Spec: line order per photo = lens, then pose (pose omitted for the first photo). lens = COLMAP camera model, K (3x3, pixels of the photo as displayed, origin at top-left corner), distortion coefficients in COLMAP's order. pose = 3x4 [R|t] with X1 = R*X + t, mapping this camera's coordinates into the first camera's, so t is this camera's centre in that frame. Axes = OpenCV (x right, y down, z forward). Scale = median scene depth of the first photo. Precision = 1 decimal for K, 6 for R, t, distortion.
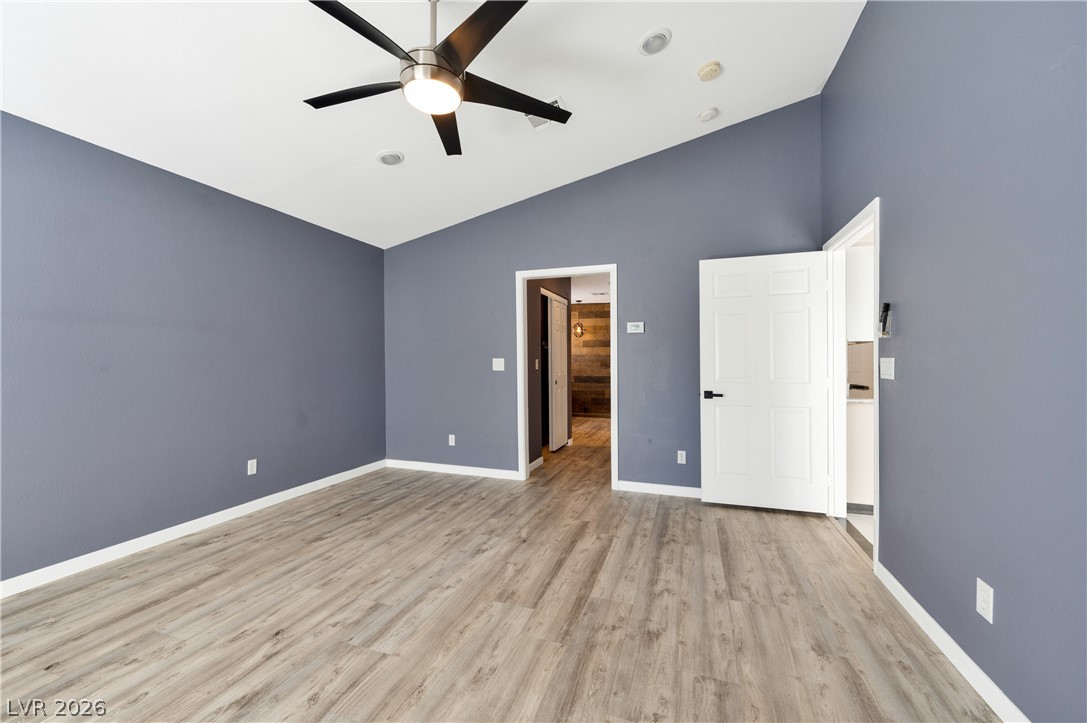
lens RADIAL K [[432.6, 0, 540.5], [0, 432.6, 361.7], [0, 0, 1]] dist [-0.002155, -0.000013]
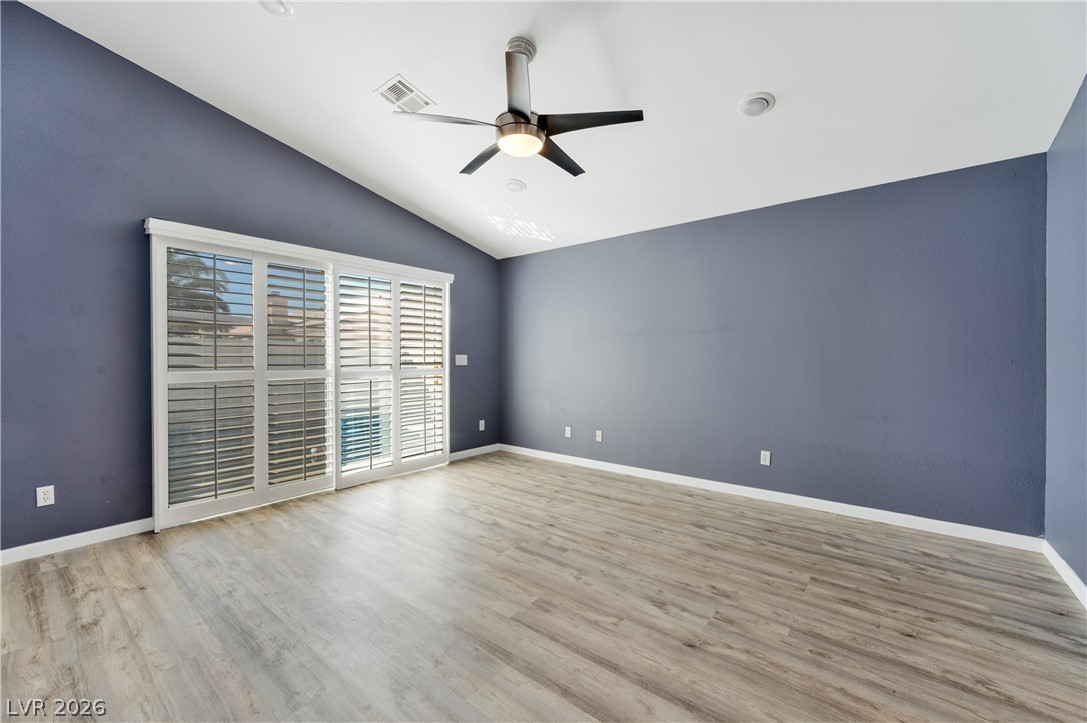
lens RADIAL K [[432.6, 0, 540.5], [0, 432.6, 361.7], [0, 0, 1]] dist [-0.002155, -0.000013]
pose [[-0.335274, 0.007442, -0.942091, 0.598732], [-0.004212, 0.999947, 0.009398, 0.000327], [0.942111, 0.007120, -0.335225, 0.967643]]
